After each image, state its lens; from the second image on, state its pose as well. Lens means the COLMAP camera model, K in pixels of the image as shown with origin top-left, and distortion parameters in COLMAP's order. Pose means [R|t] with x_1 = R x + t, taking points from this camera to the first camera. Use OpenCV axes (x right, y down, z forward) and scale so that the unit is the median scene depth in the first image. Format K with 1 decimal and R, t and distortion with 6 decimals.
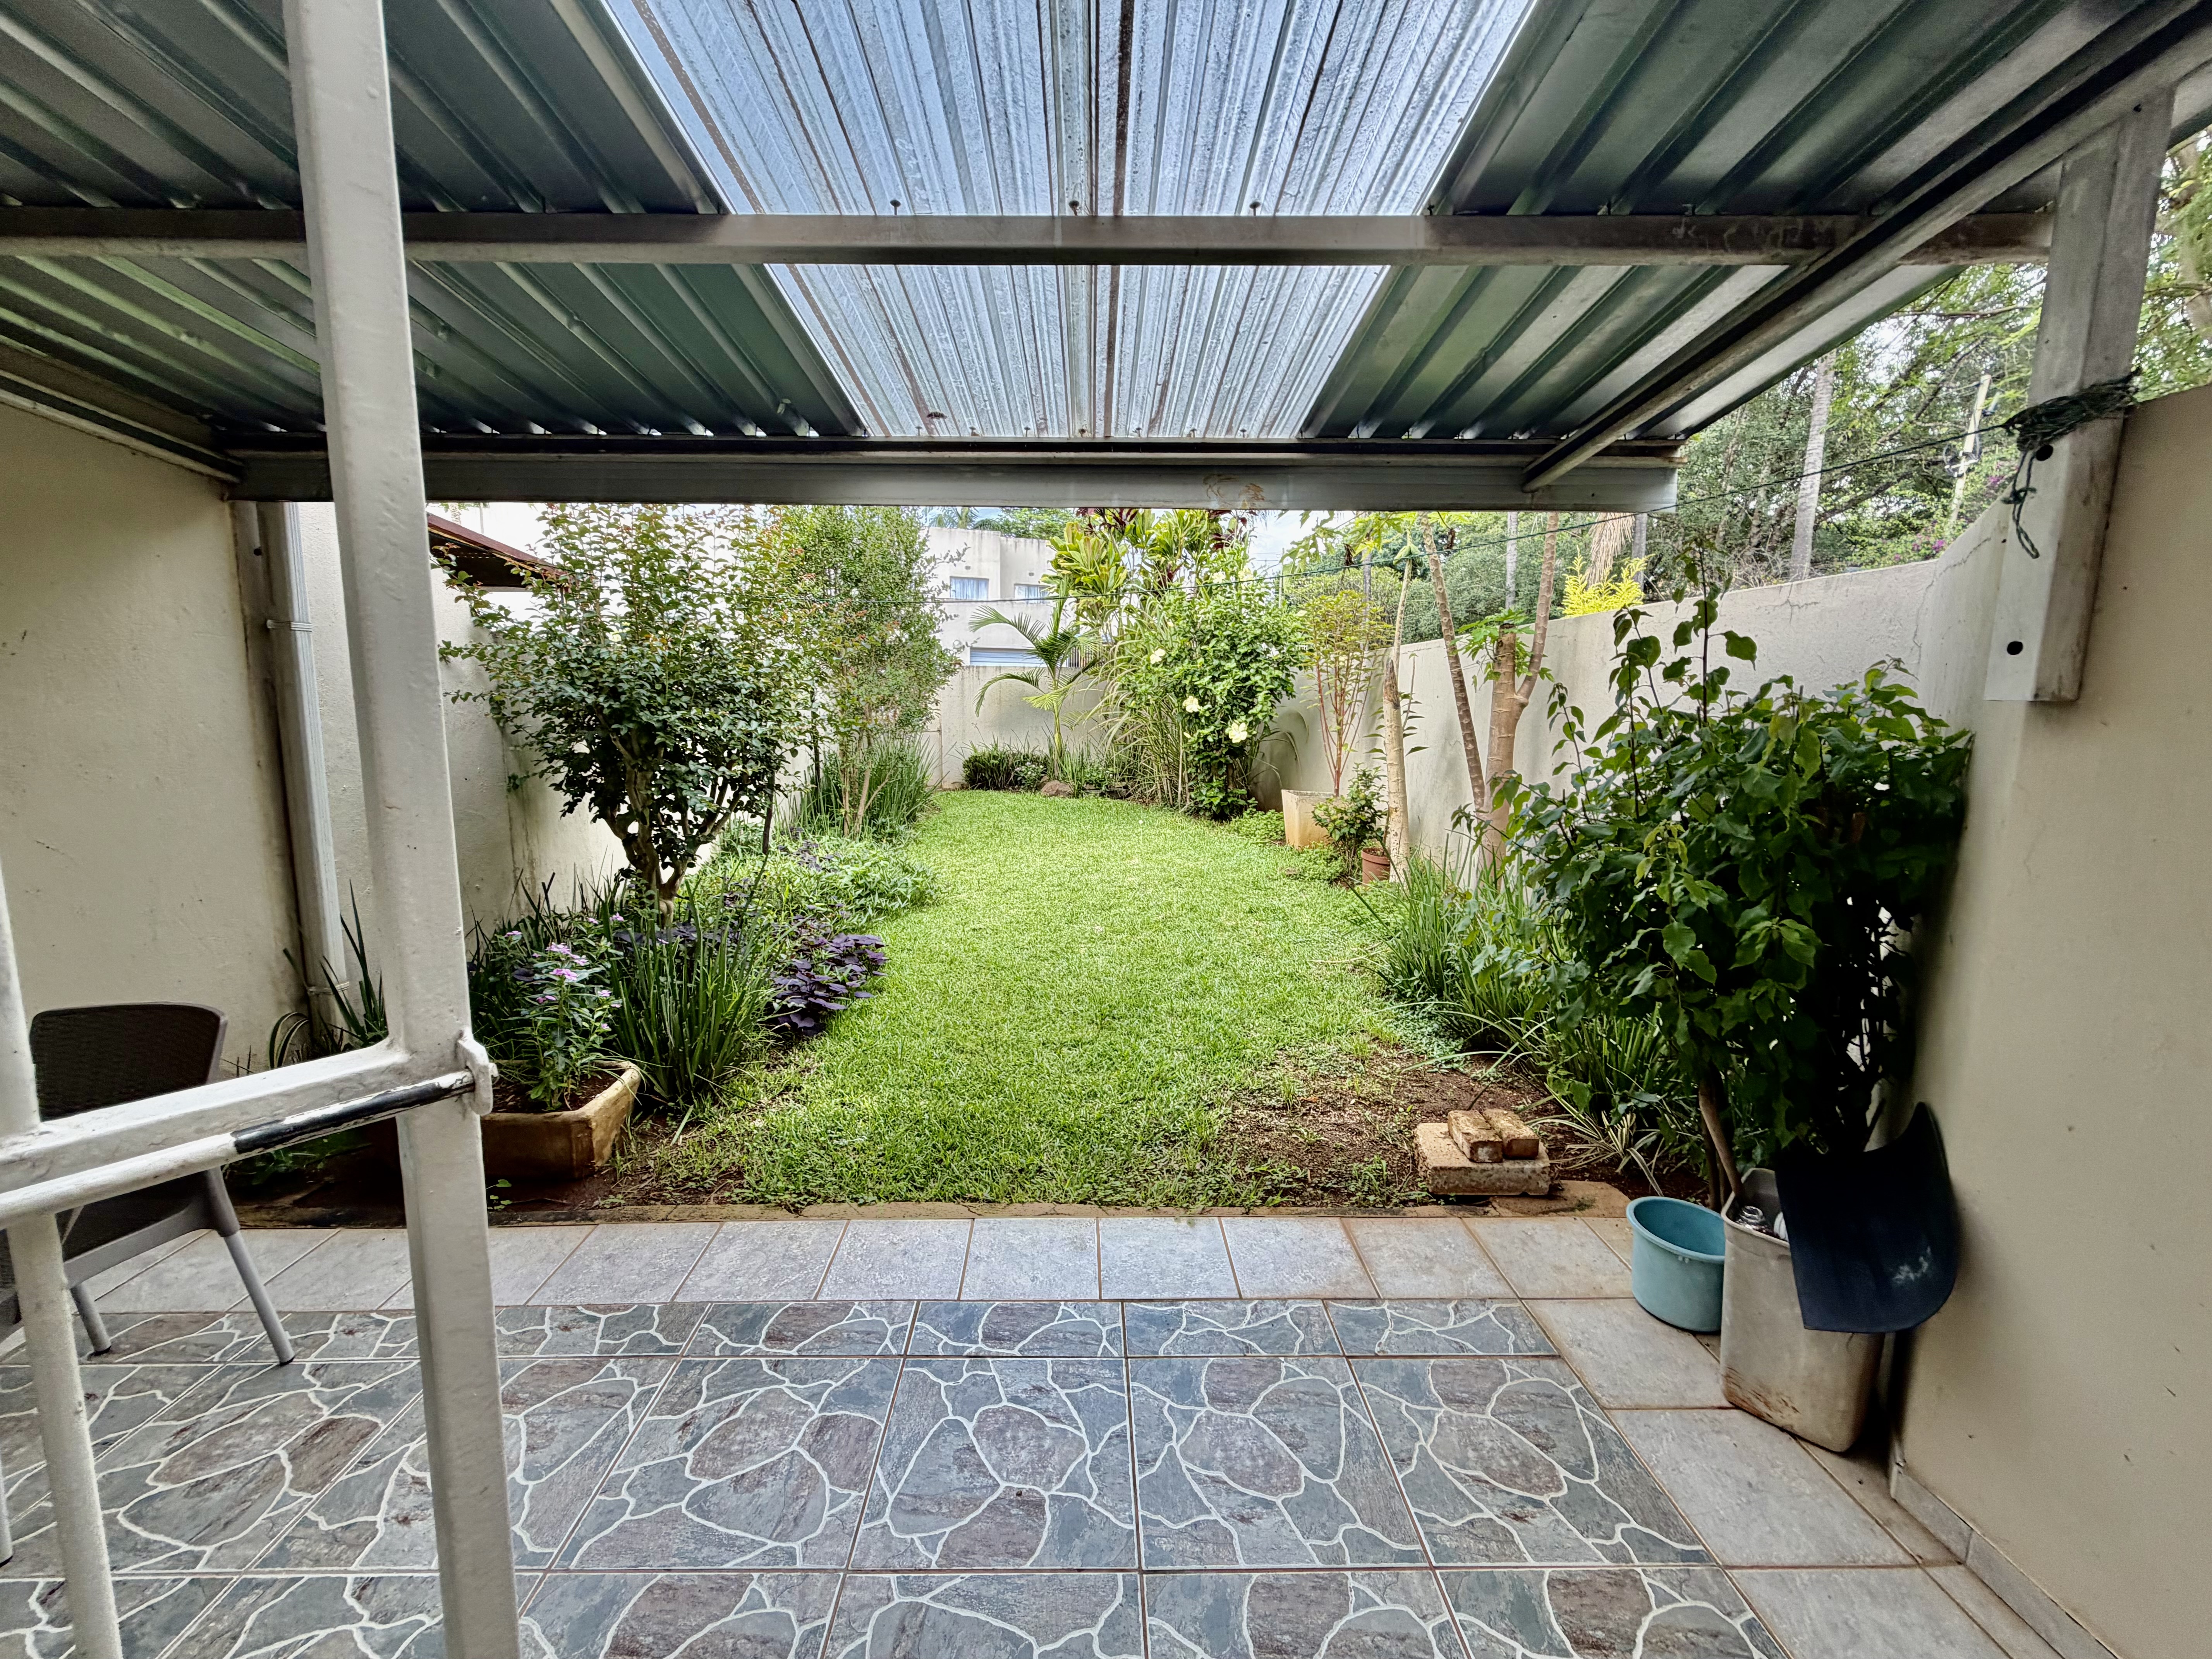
lens RADIAL K [[881.7, 0, 1106.2], [0, 881.7, 827.8], [0, 0, 1]] dist [-0.001787, 0.000183]
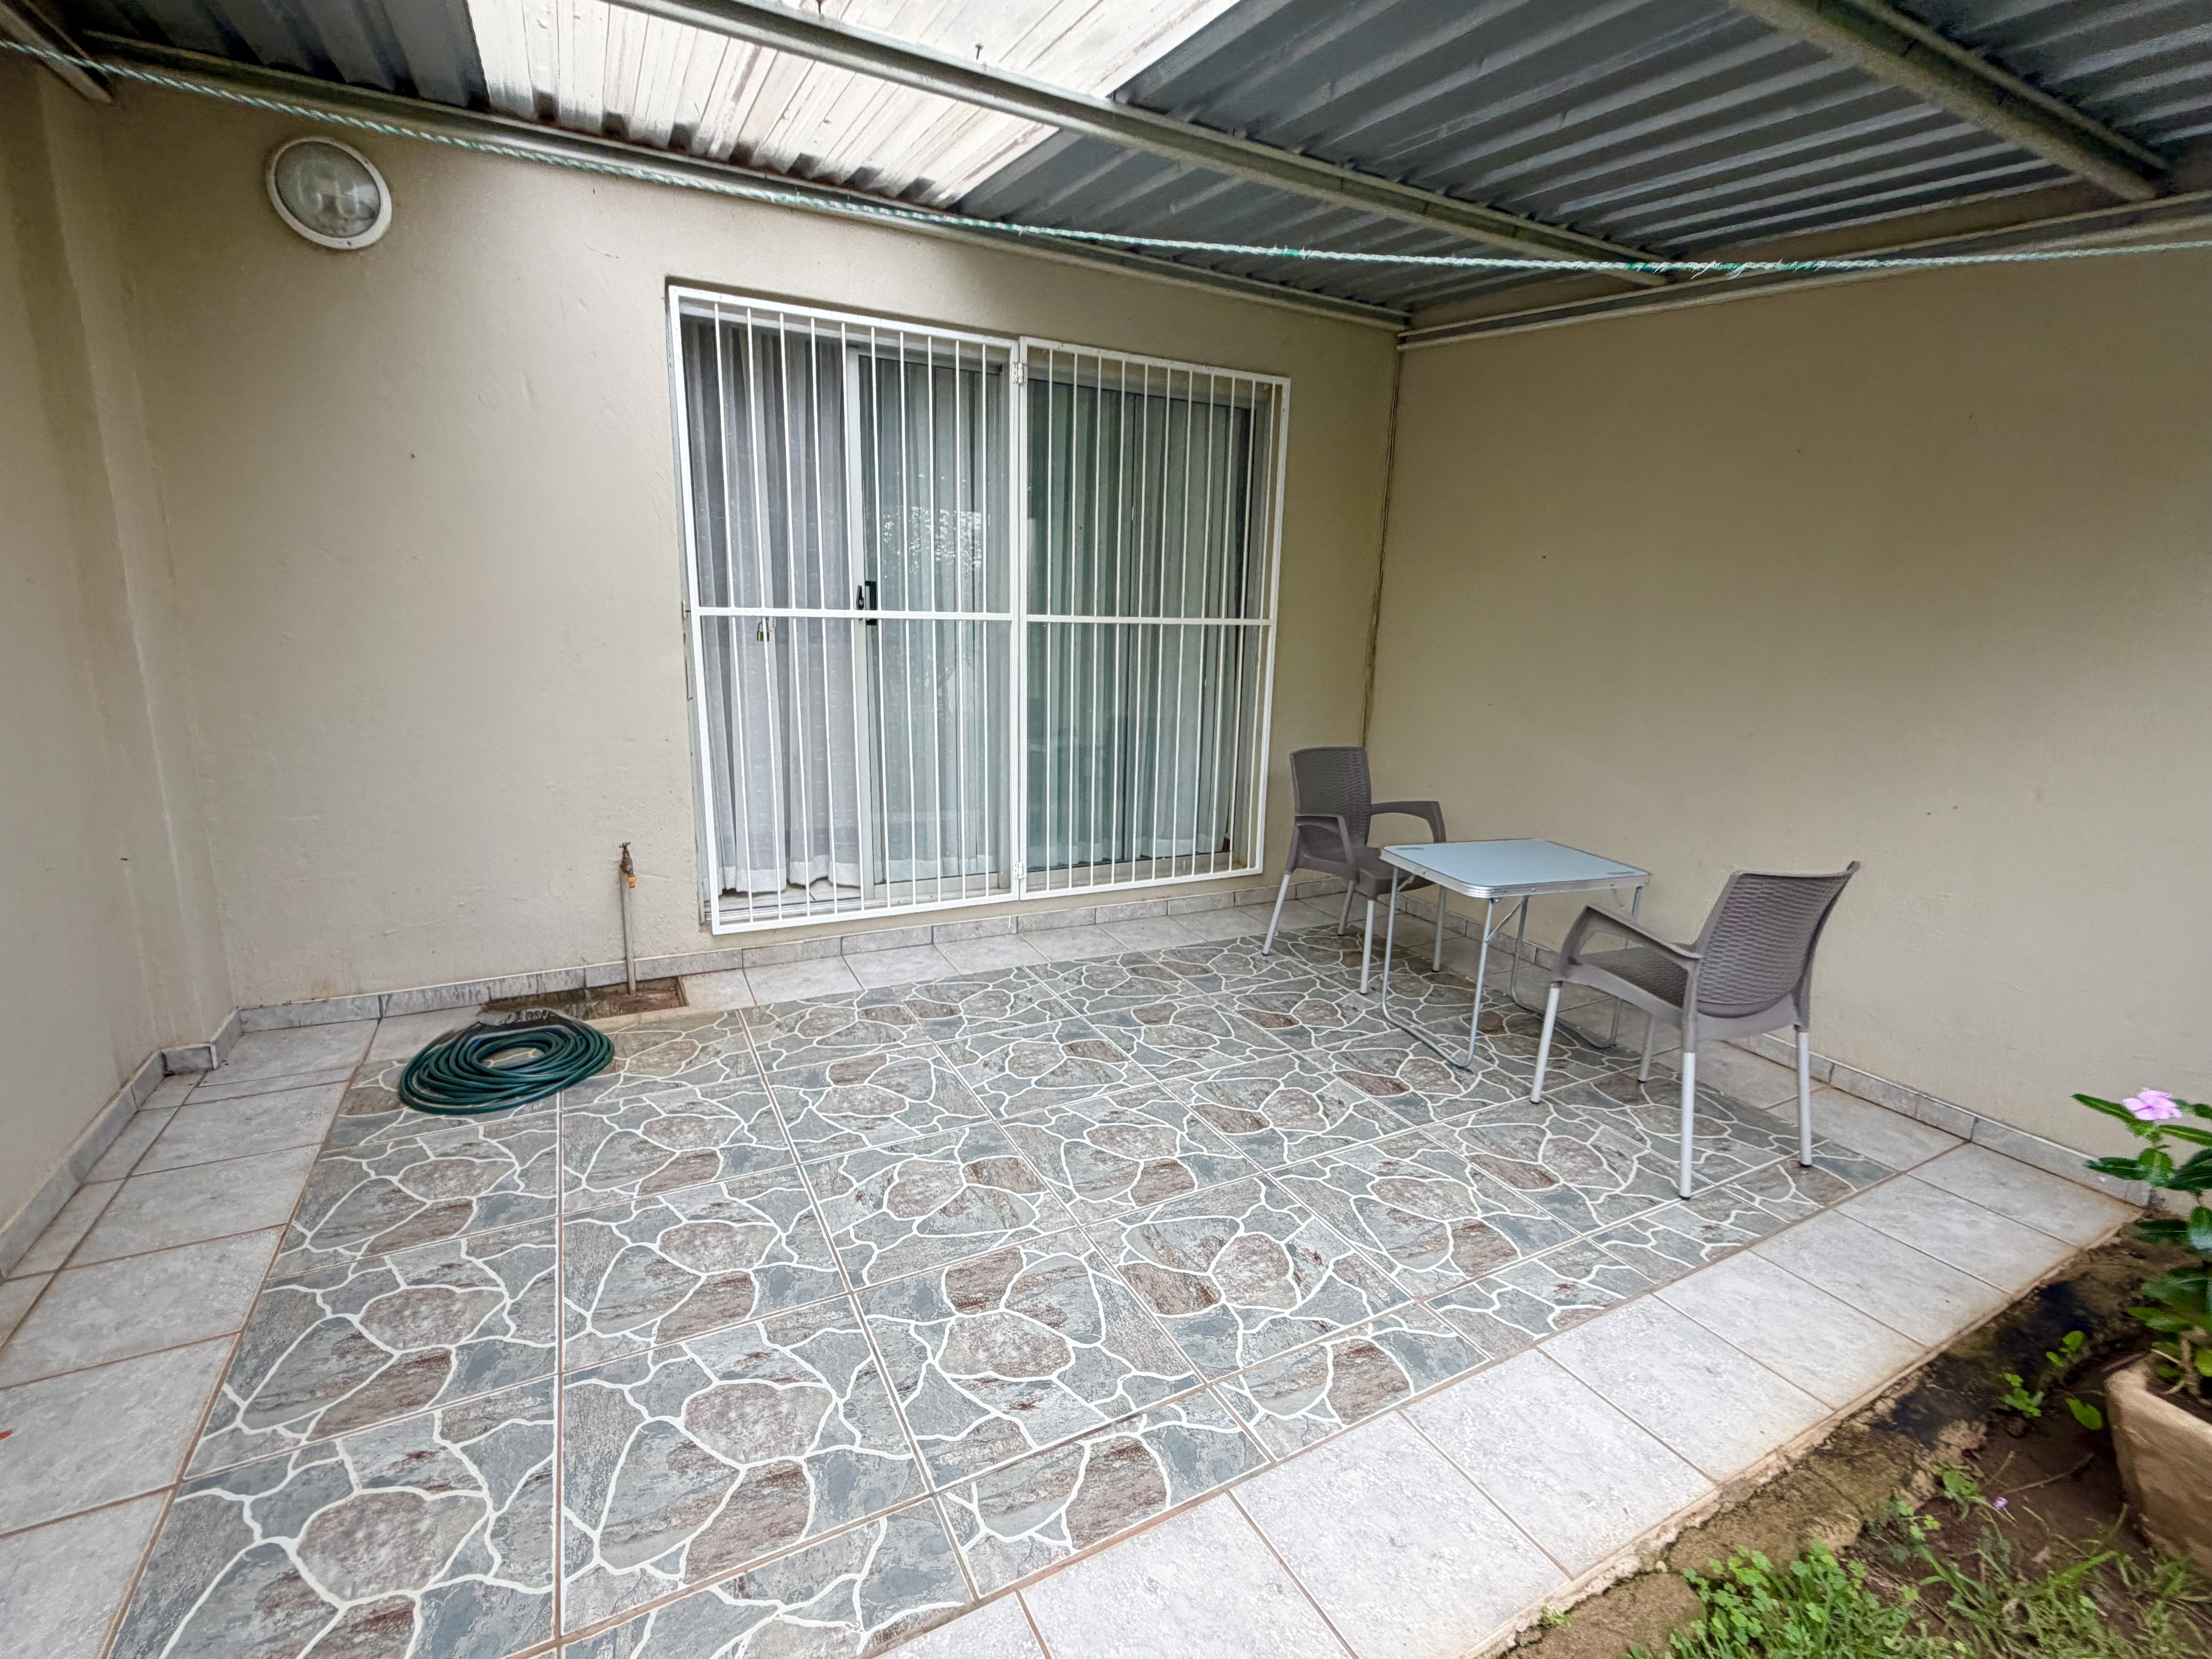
lens RADIAL K [[985.7, 0, 1103.2], [0, 985.7, 833.1], [0, 0, 1]] dist [-0.001358, -0.001827]
pose [[-0.895294, 0.055016, -0.442065, 0.050506], [-0.103654, 0.939380, 0.326834, -0.031311], [0.433248, 0.338435, -0.835319, 0.362505]]
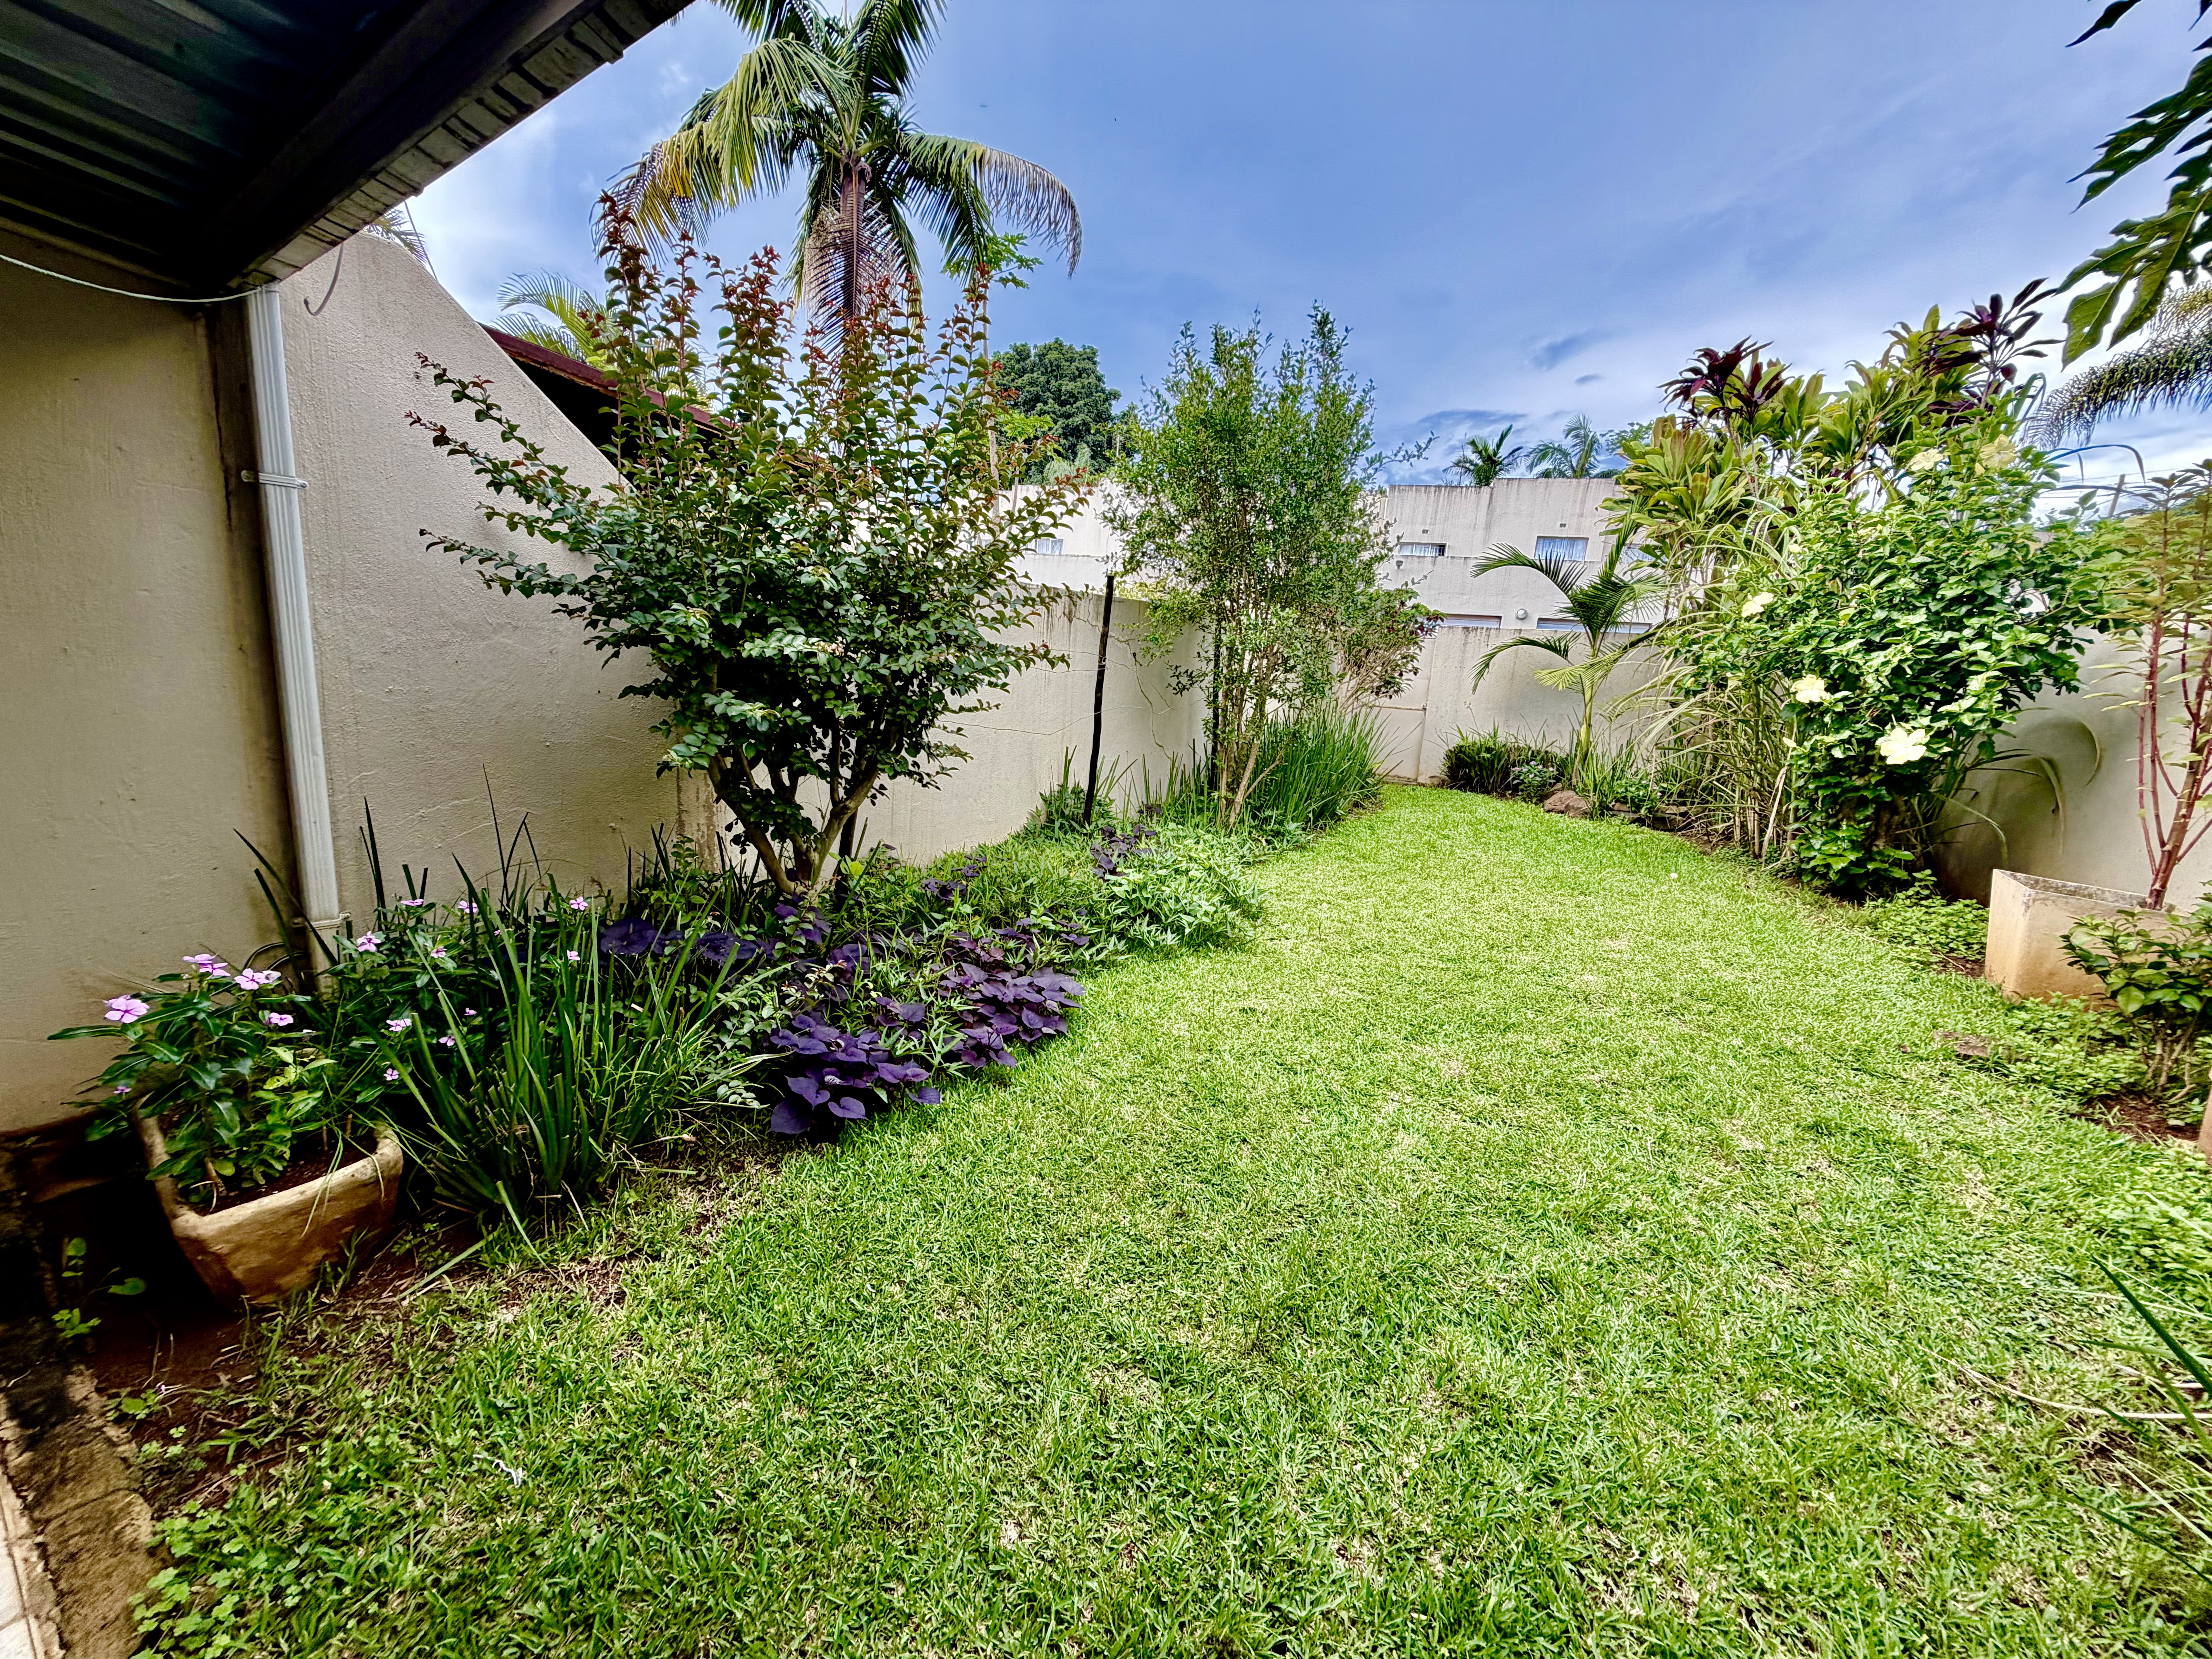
lens RADIAL K [[881.7, 0, 1100.3], [0, 881.7, 829.0], [0, 0, 1]] dist [-0.001787, 0.000183]
pose [[0.801461, 0.156290, -0.577264, 0.072954], [-0.141738, 0.987388, 0.070542, -0.027268], [0.581008, 0.025284, 0.813505, 0.281075]]
